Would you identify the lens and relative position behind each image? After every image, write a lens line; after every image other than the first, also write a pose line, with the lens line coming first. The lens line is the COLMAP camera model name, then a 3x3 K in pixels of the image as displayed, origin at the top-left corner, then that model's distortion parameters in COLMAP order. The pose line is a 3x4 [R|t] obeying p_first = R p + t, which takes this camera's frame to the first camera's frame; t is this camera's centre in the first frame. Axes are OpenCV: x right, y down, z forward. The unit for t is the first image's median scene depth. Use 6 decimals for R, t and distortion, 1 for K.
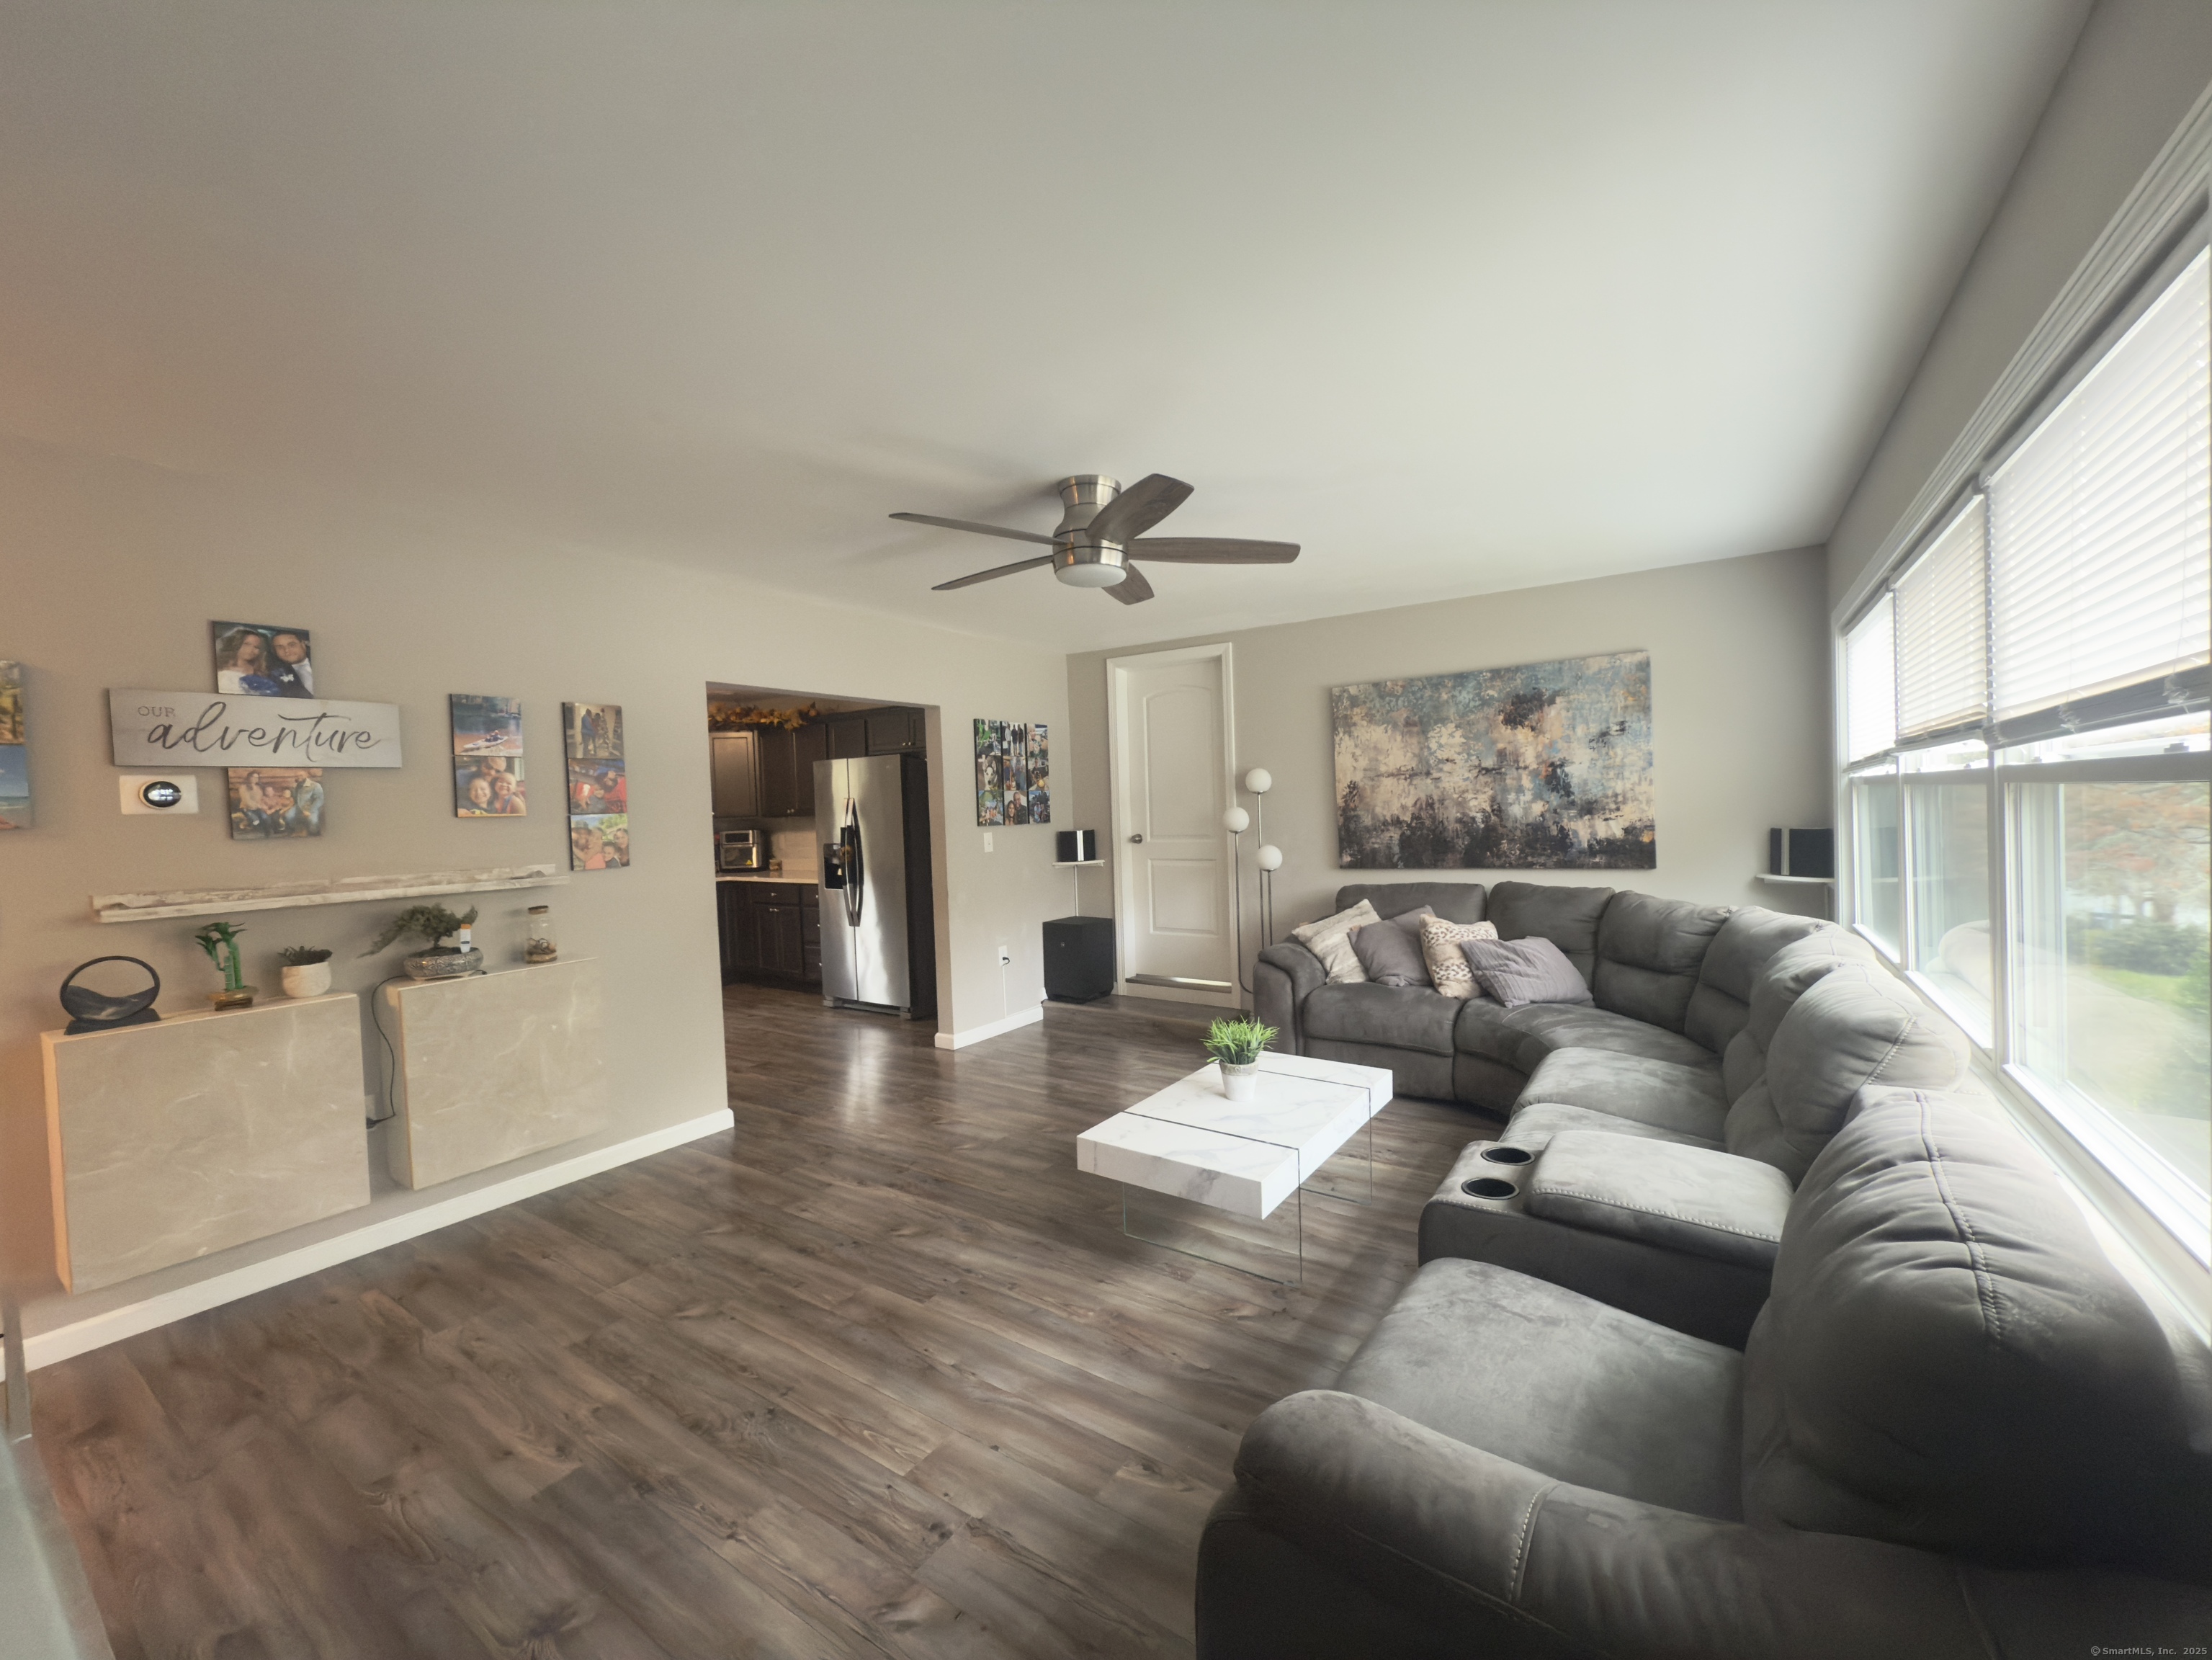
lens RADIAL K [[881.0, 0, 1104.1], [0, 881.0, 831.5], [0, 0, 1]] dist [-0.001065, 0.000580]
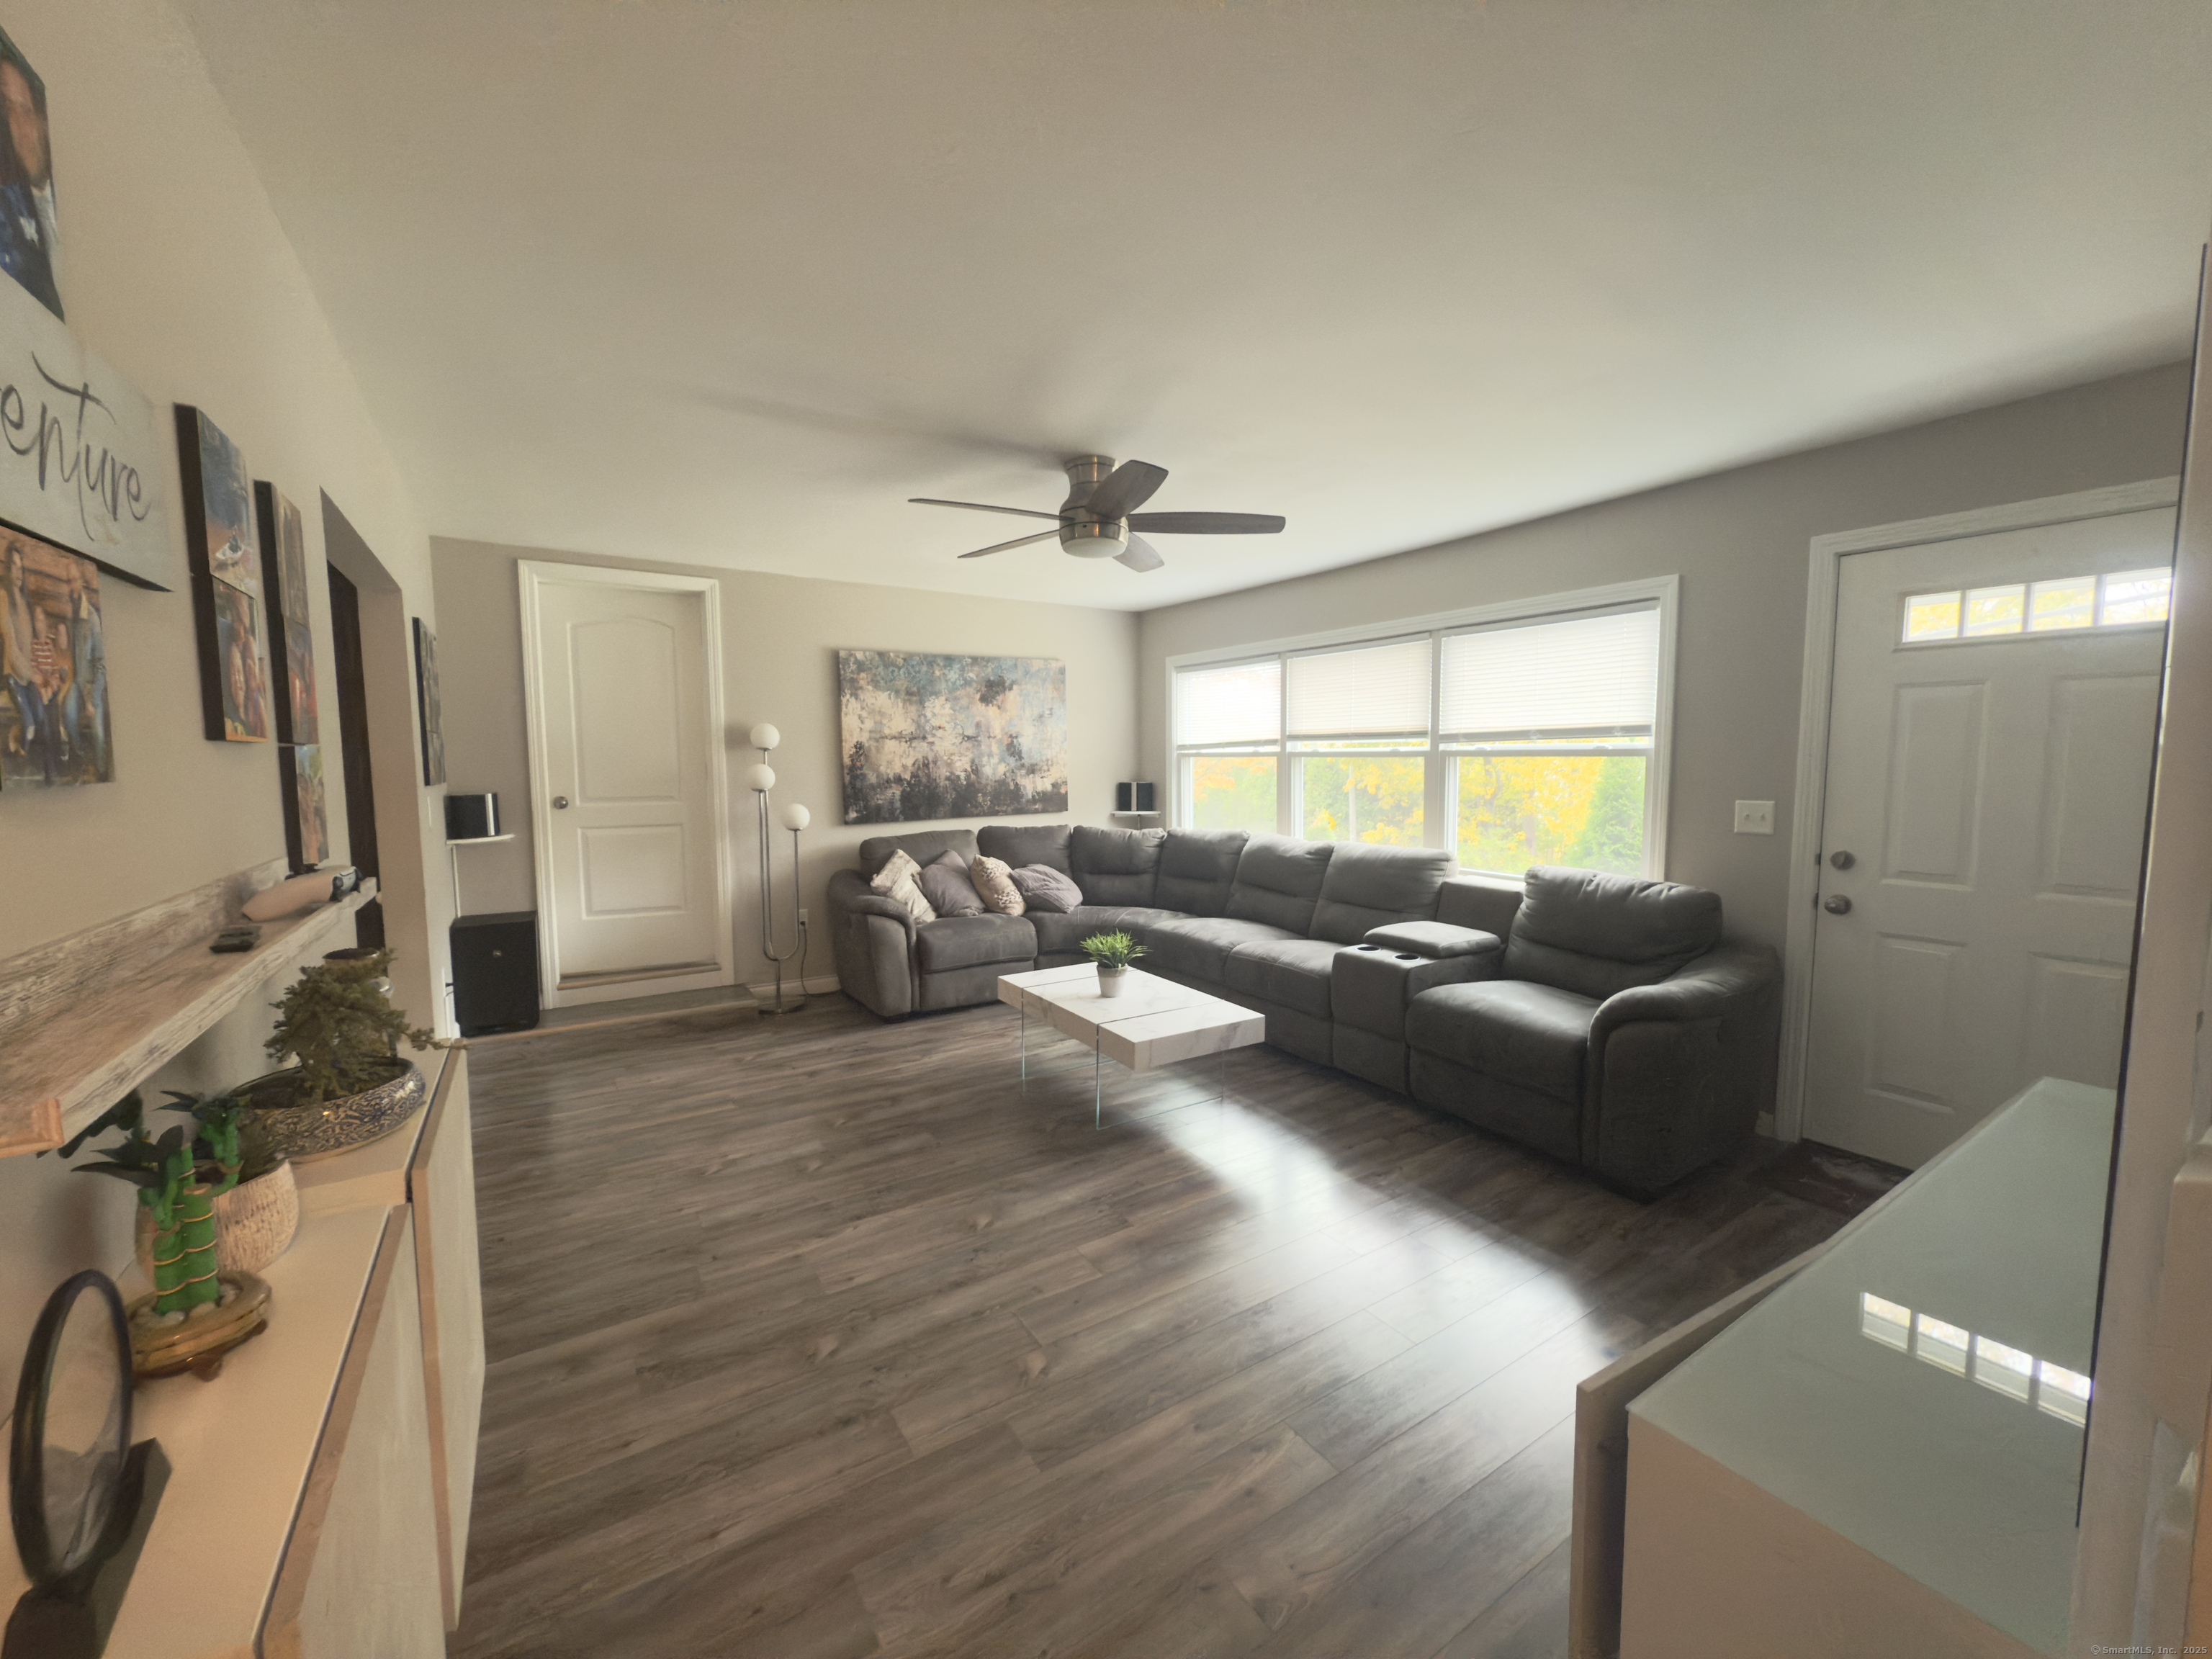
lens RADIAL K [[880.8, 0, 1106.1], [0, 880.8, 826.8], [0, 0, 1]] dist [-0.001065, 0.000580]
pose [[0.387843, -0.044993, 0.920627, -0.661568], [0.019346, 0.998985, 0.040672, 0.009312], [-0.921522, 0.002037, 0.388320, 0.352675]]
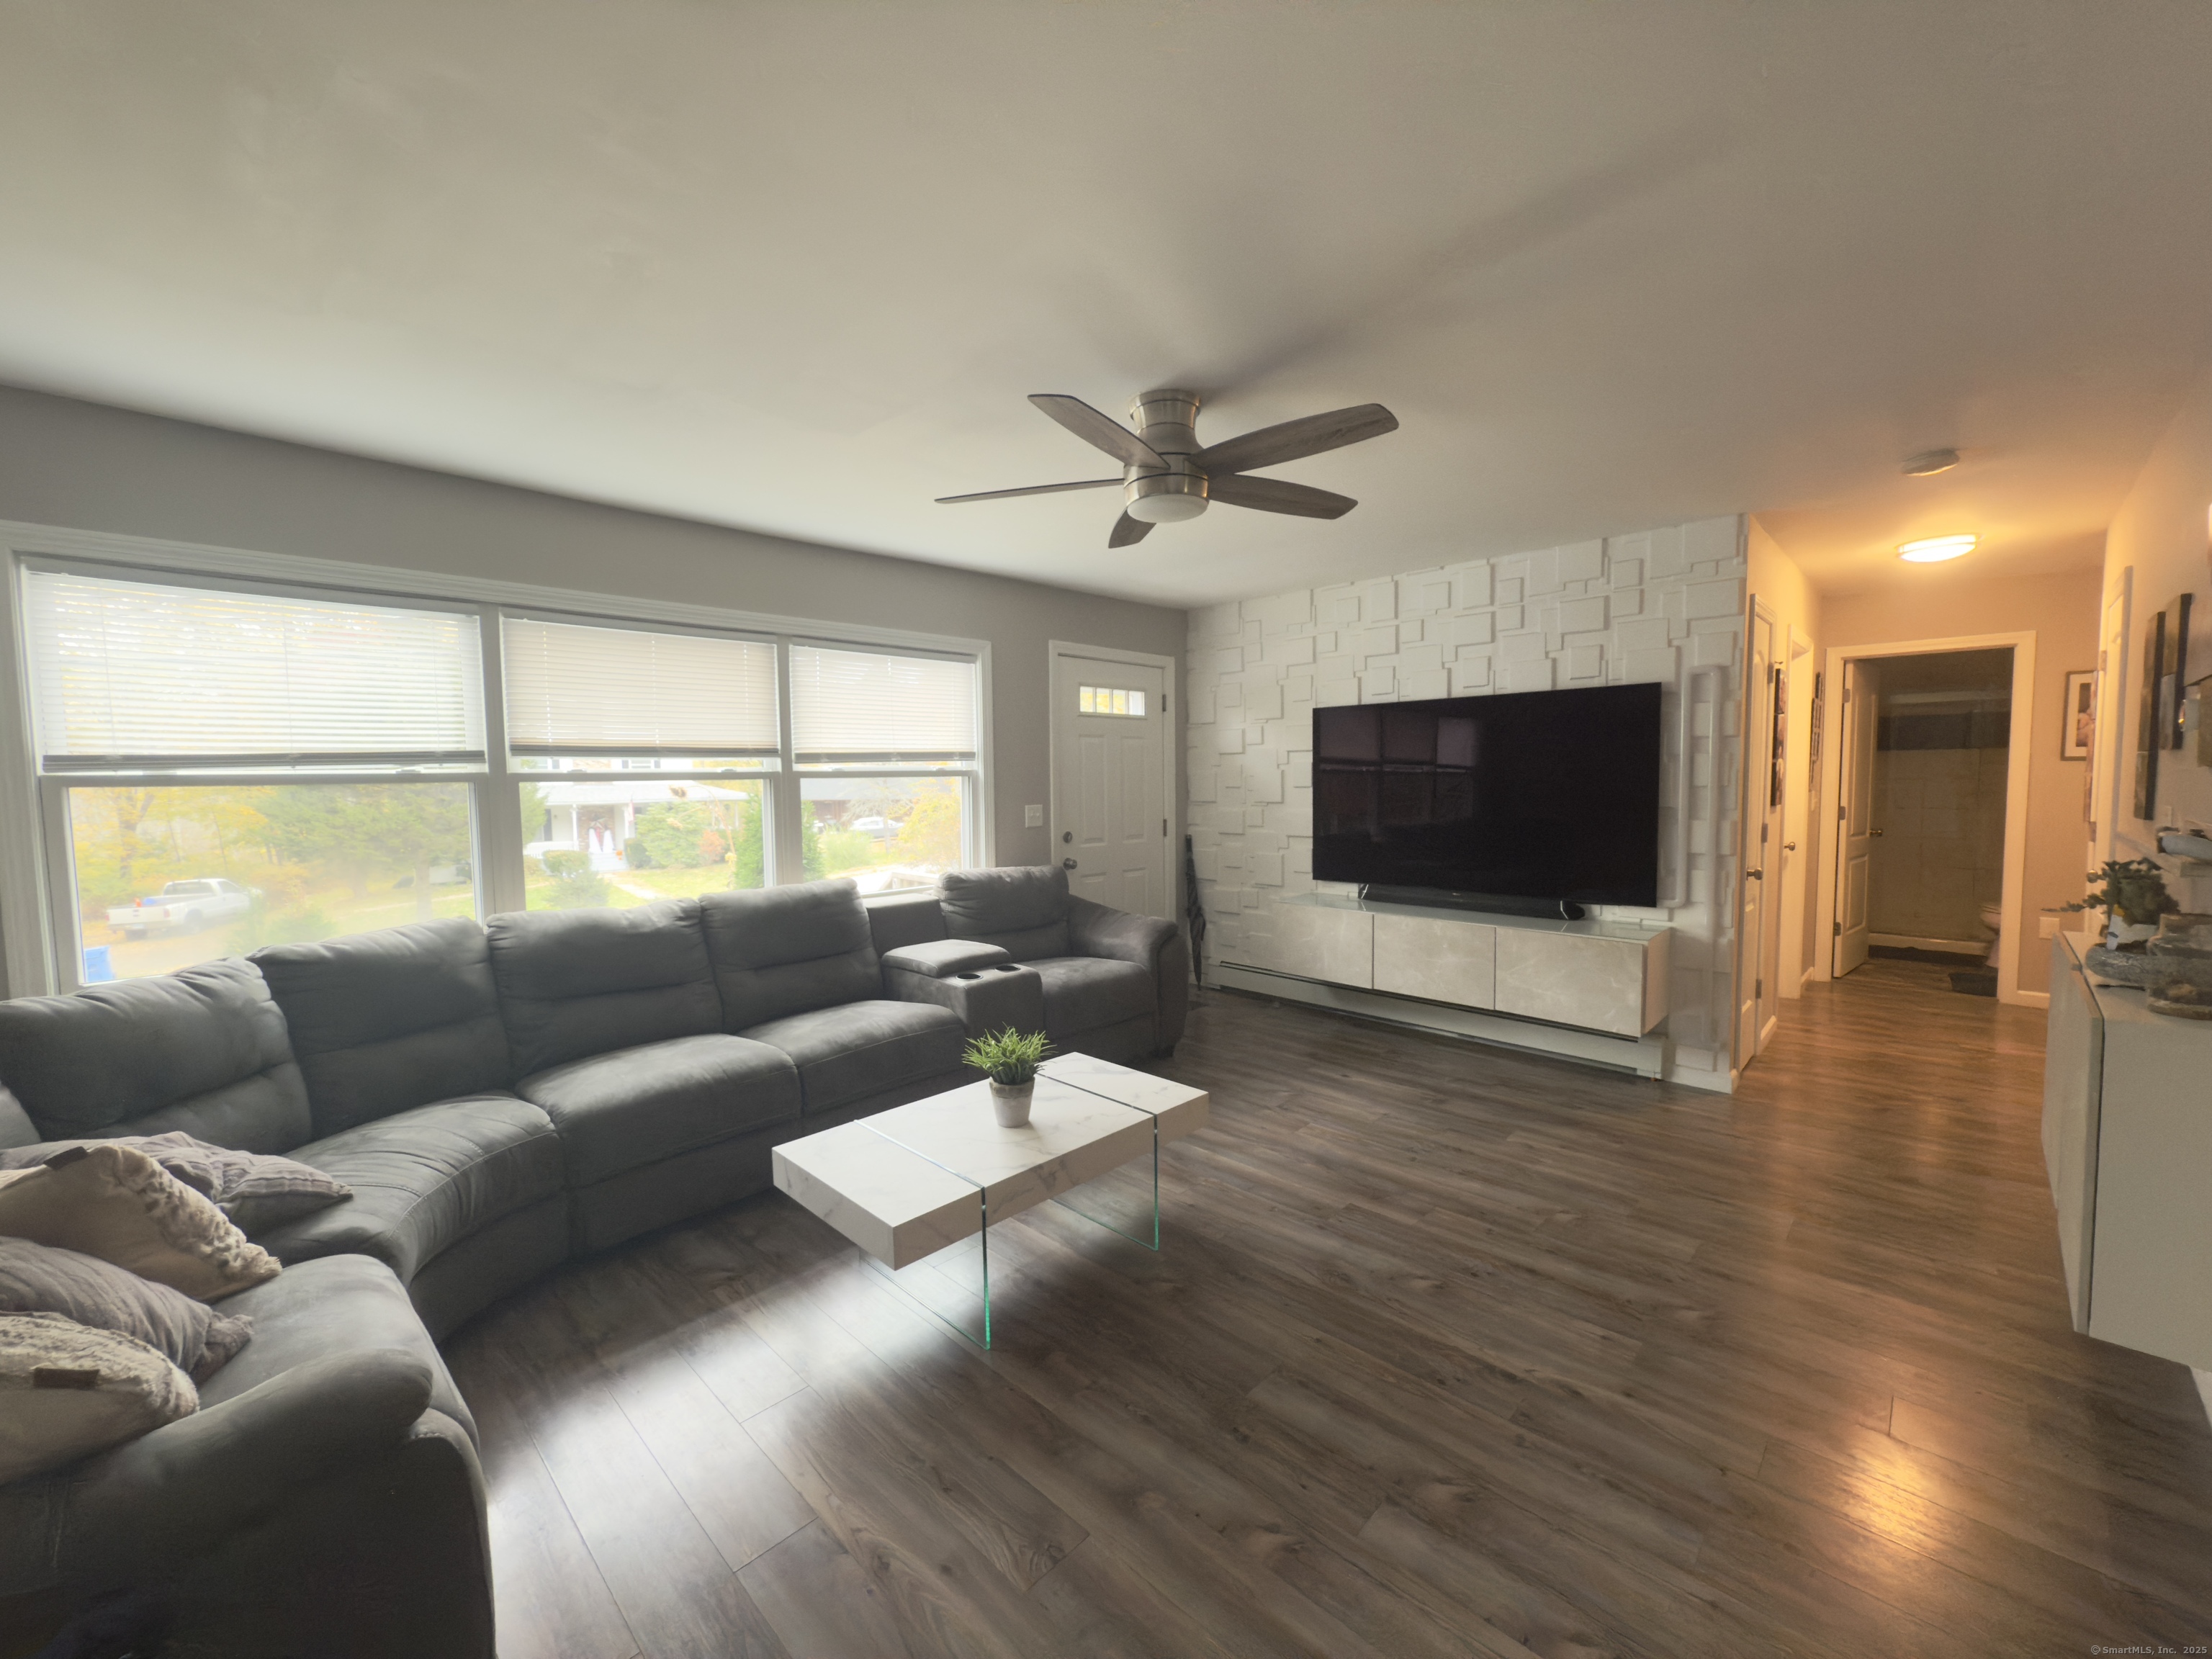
lens RADIAL K [[880.8, 0, 1109.0], [0, 880.8, 829.0], [0, 0, 1]] dist [-0.001065, 0.000580]
pose [[-0.984425, 0.031648, 0.172932, -0.062839], [0.046928, 0.995275, 0.084999, -0.031509], [-0.169425, 0.091790, -0.981259, 1.205071]]
